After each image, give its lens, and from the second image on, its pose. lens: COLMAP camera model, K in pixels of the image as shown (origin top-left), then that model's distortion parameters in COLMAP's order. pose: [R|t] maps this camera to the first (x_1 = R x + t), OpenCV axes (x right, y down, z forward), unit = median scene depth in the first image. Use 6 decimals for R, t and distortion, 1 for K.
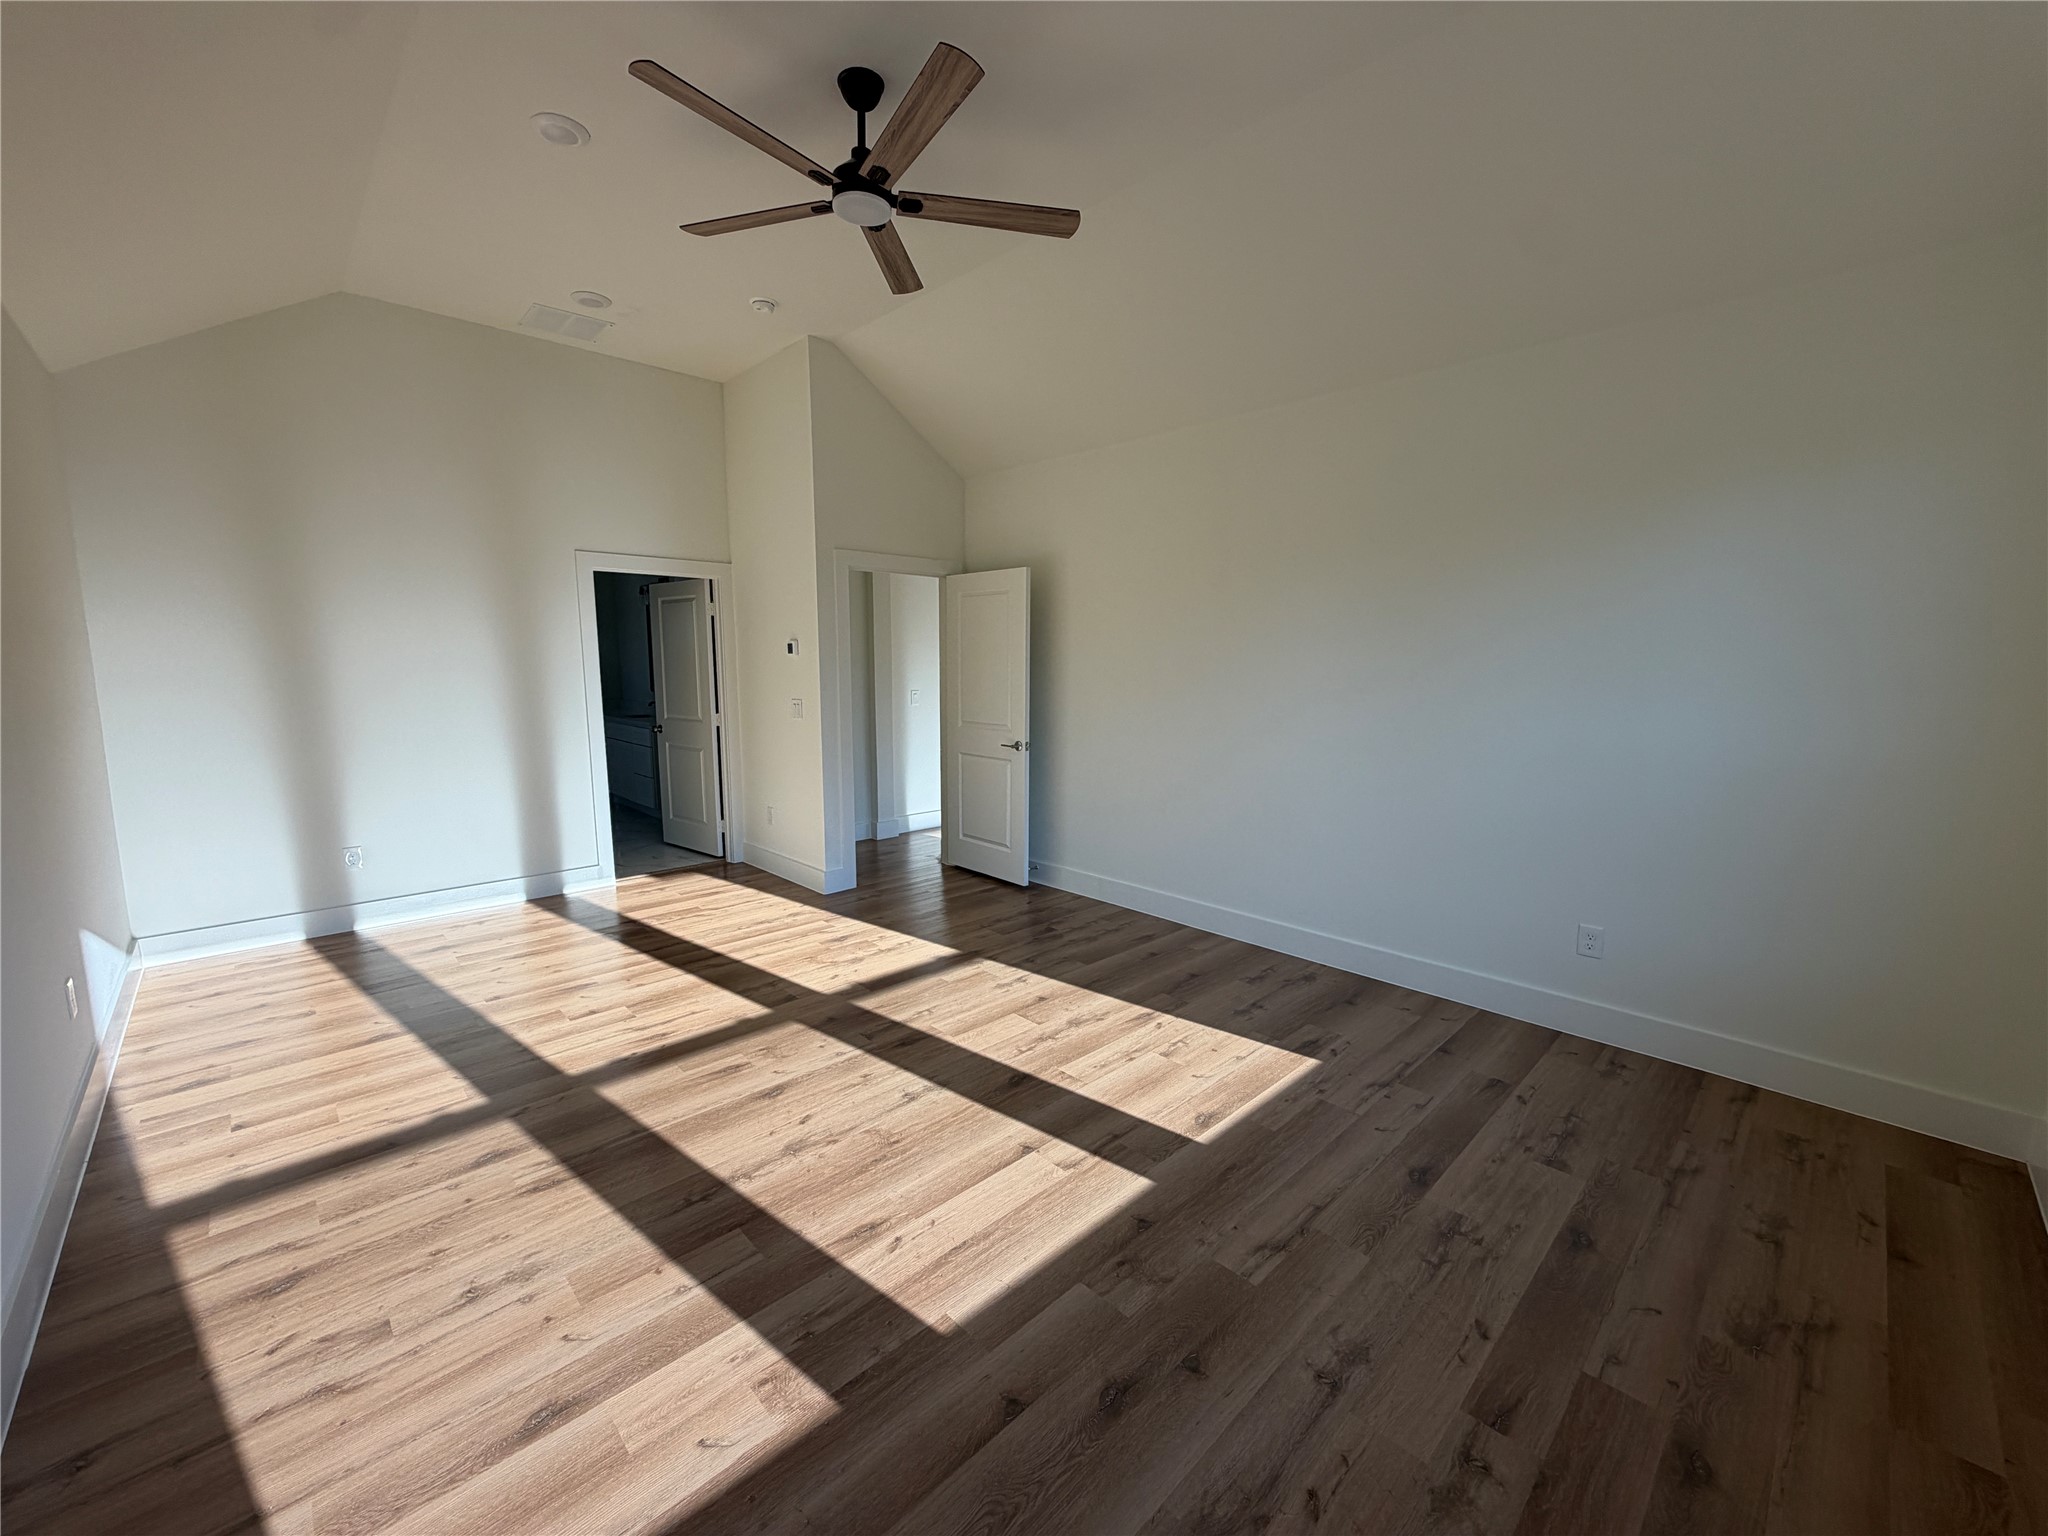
lens RADIAL K [[815.0, 0, 1024.0], [0, 815.0, 768.0], [0, 0, 1]] dist [0.001243, 0.000078]
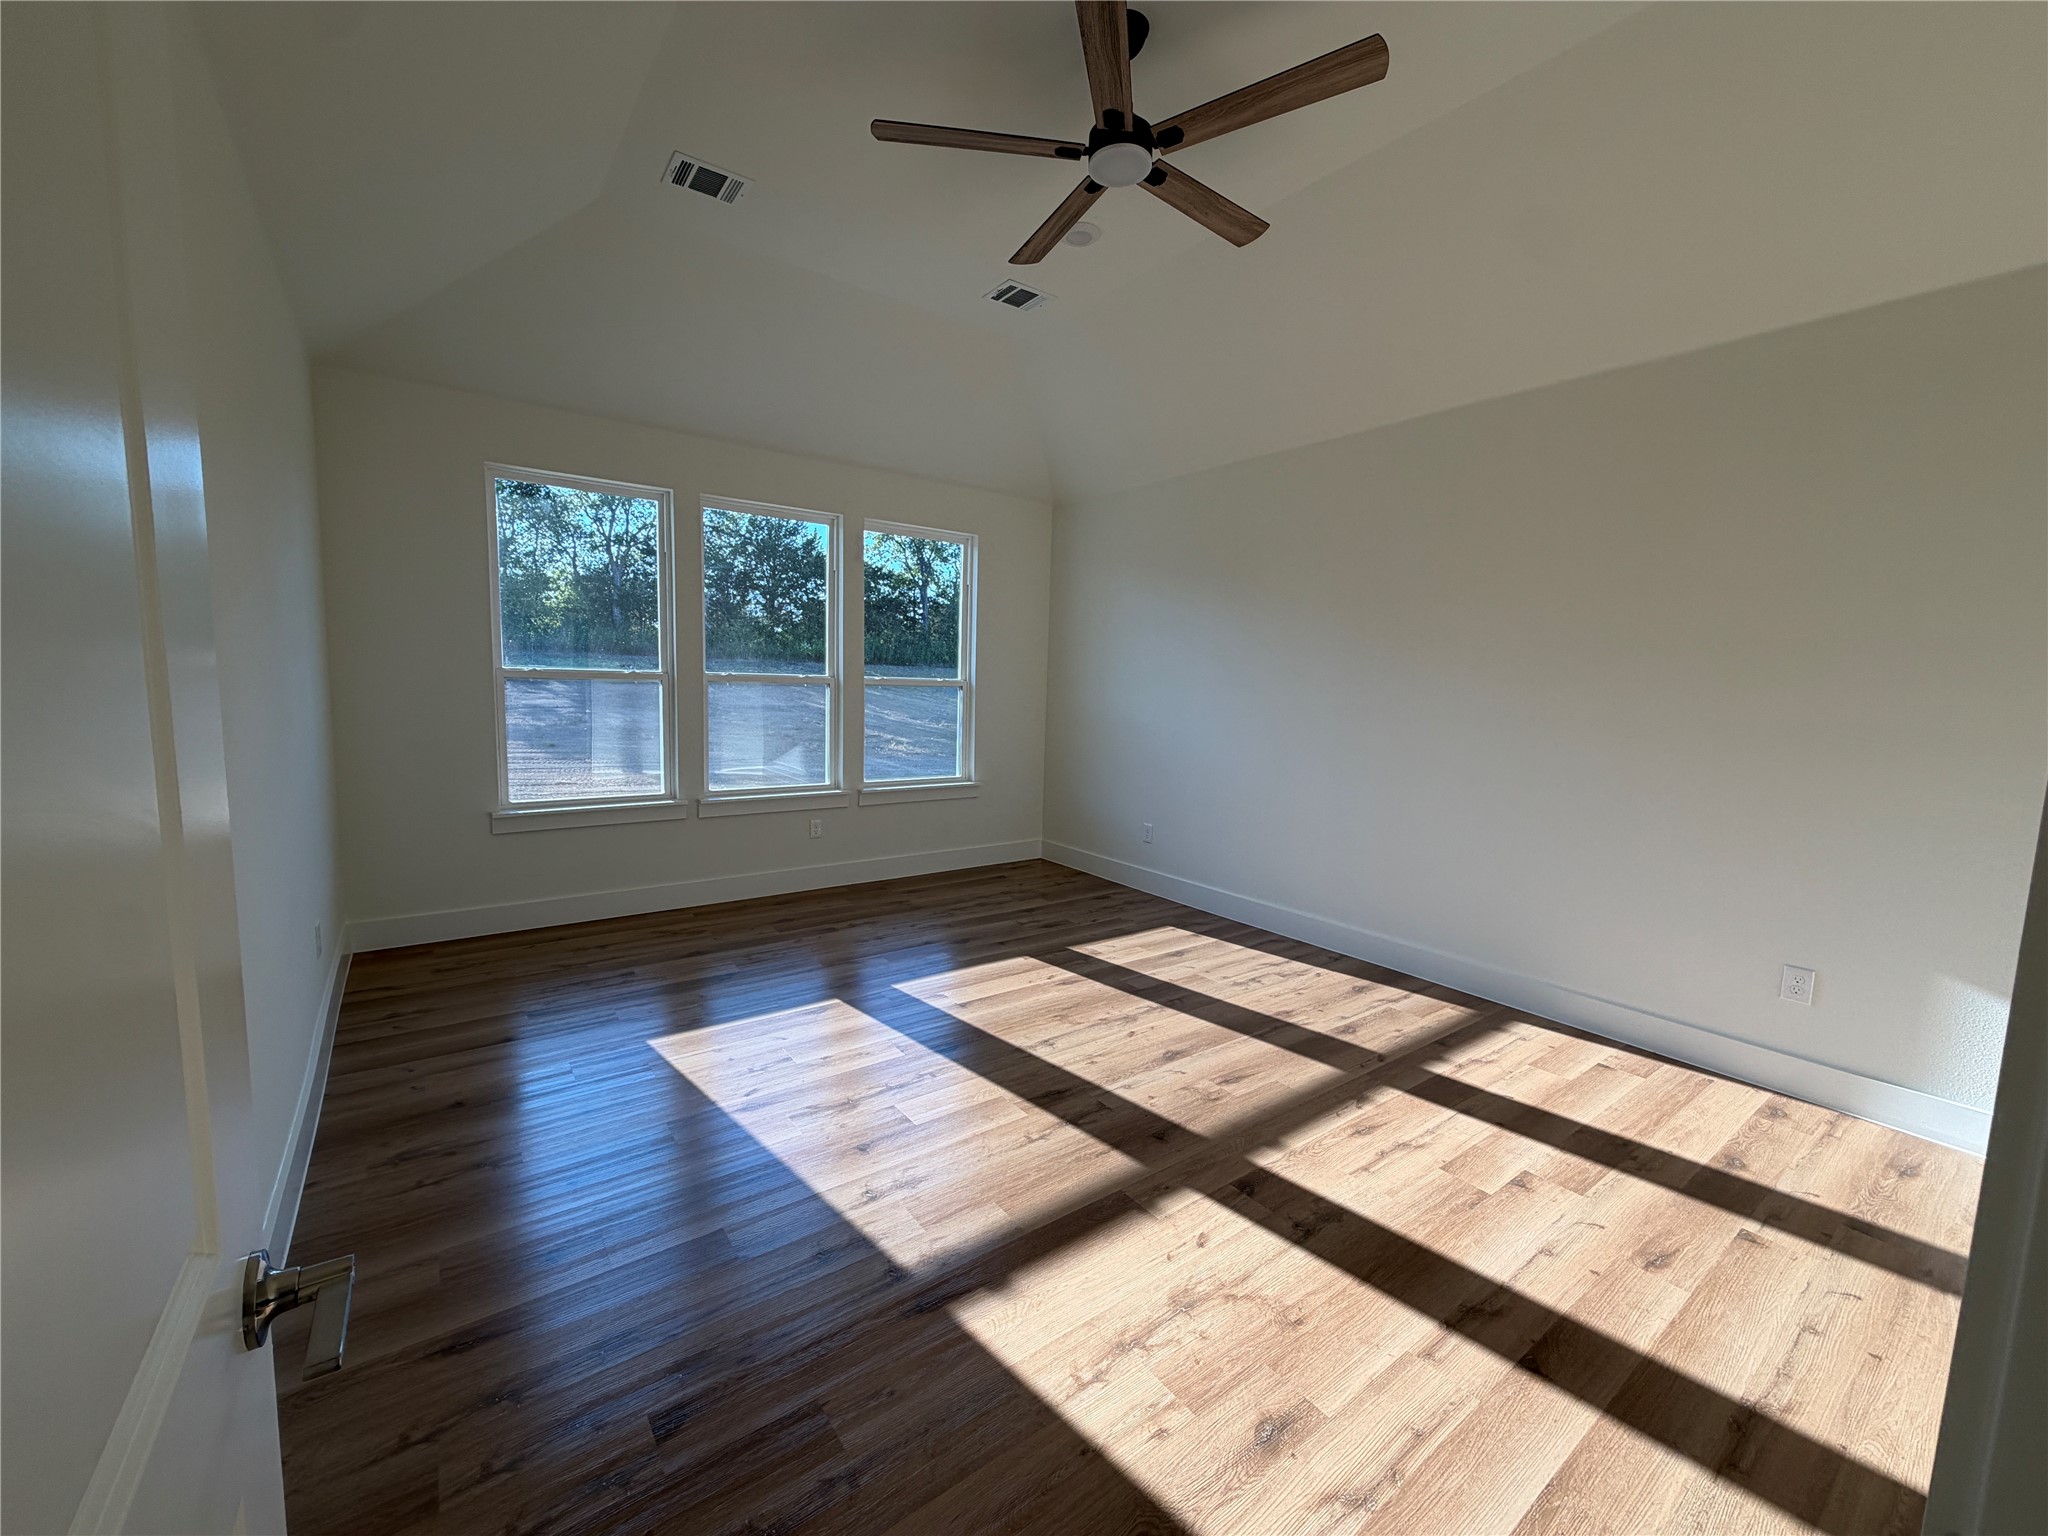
lens RADIAL K [[815.0, 0, 1024.0], [0, 815.0, 768.0], [0, 0, 1]] dist [0.001243, 0.000078]
pose [[-0.990856, -0.047389, 0.126327, -0.229294], [-0.015797, 0.970595, 0.240200, -0.238070], [-0.133995, 0.236008, -0.962468, 1.988544]]
